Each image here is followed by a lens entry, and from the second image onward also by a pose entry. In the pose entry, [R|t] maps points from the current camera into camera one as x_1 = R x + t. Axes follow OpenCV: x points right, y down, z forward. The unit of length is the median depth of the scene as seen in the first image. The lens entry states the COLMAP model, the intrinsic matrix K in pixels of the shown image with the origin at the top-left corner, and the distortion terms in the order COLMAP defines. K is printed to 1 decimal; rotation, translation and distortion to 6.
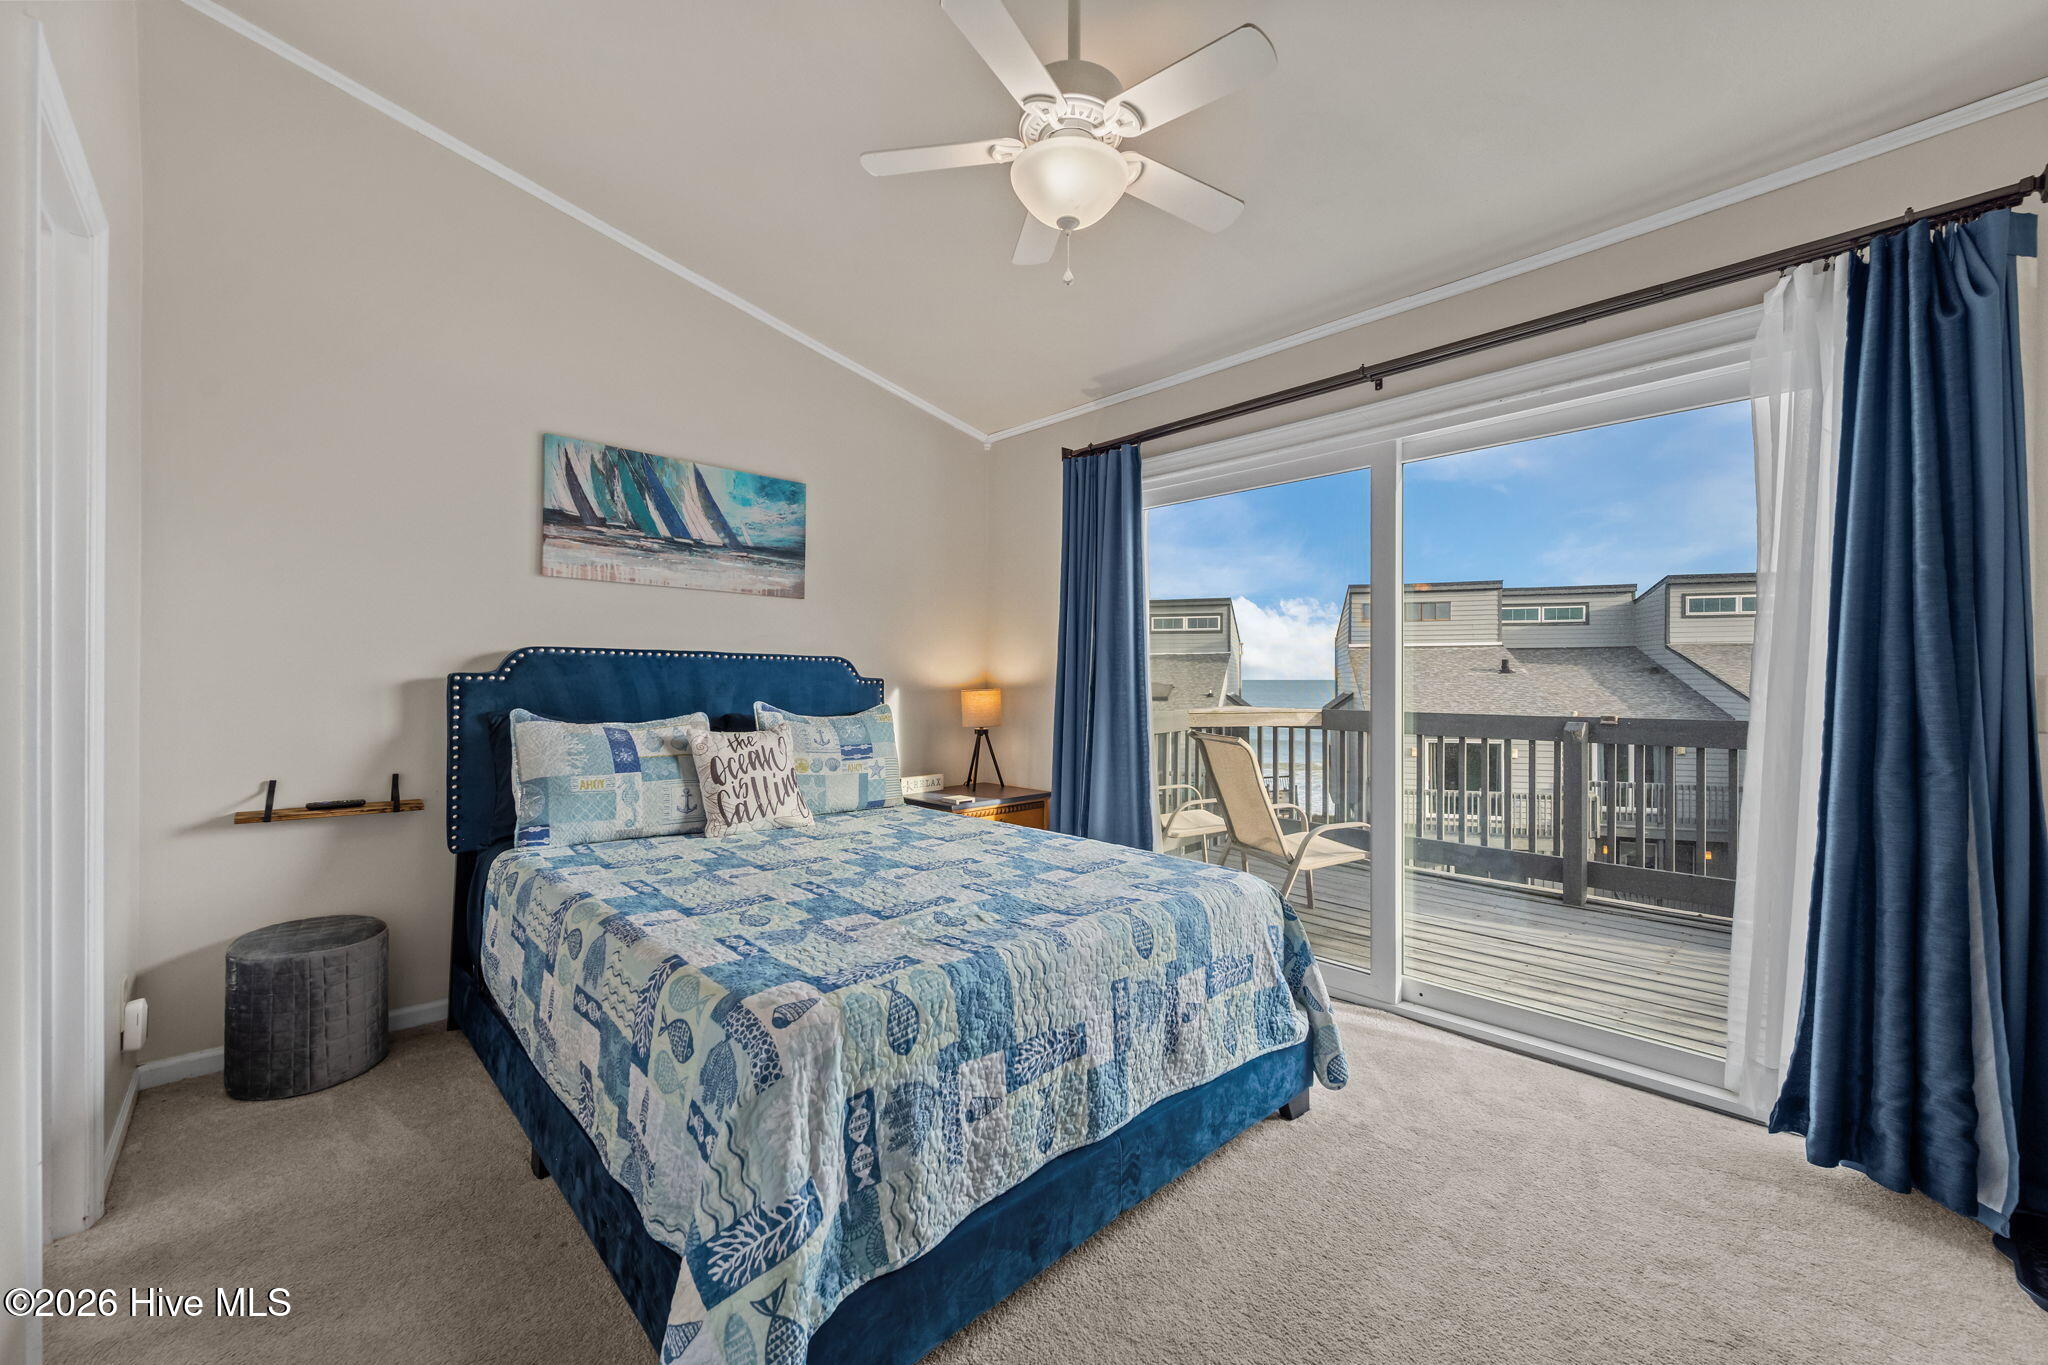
lens RADIAL K [[810.8, 0, 1013.0], [0, 810.8, 672.3], [0, 0, 1]] dist [0.002872, -0.000127]
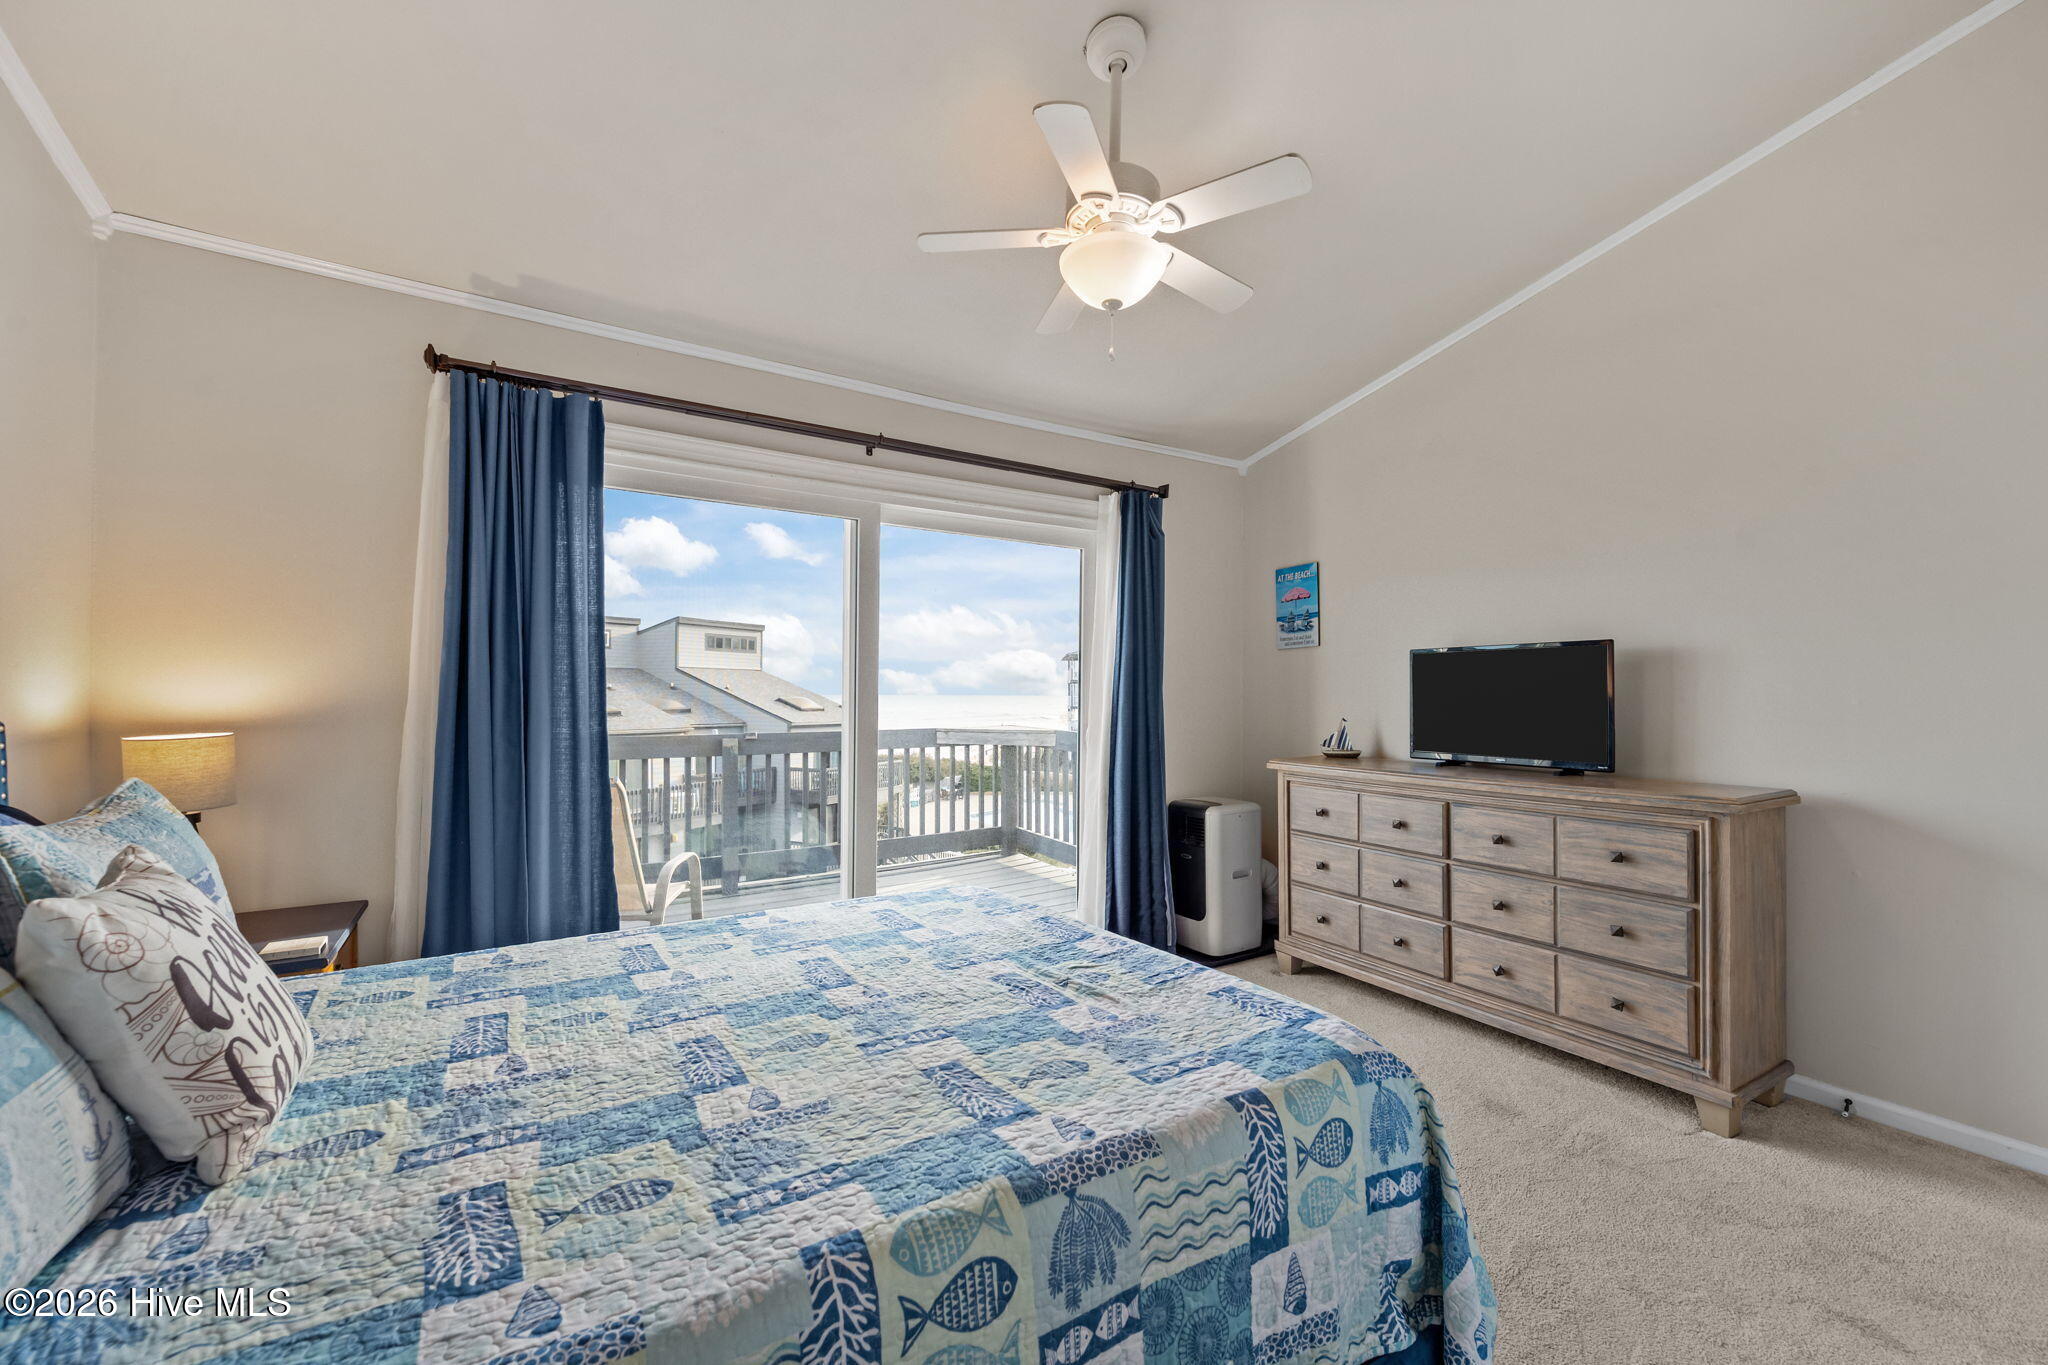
lens RADIAL K [[810.8, 0, 1062.8], [0, 810.8, 685.6], [0, 0, 1]] dist [0.002872, -0.000127]
pose [[0.163209, 0.013713, 0.986496, -0.593511], [-0.009449, 0.999879, -0.012336, -0.012066], [-0.986546, -0.007308, 0.163319, 0.513800]]
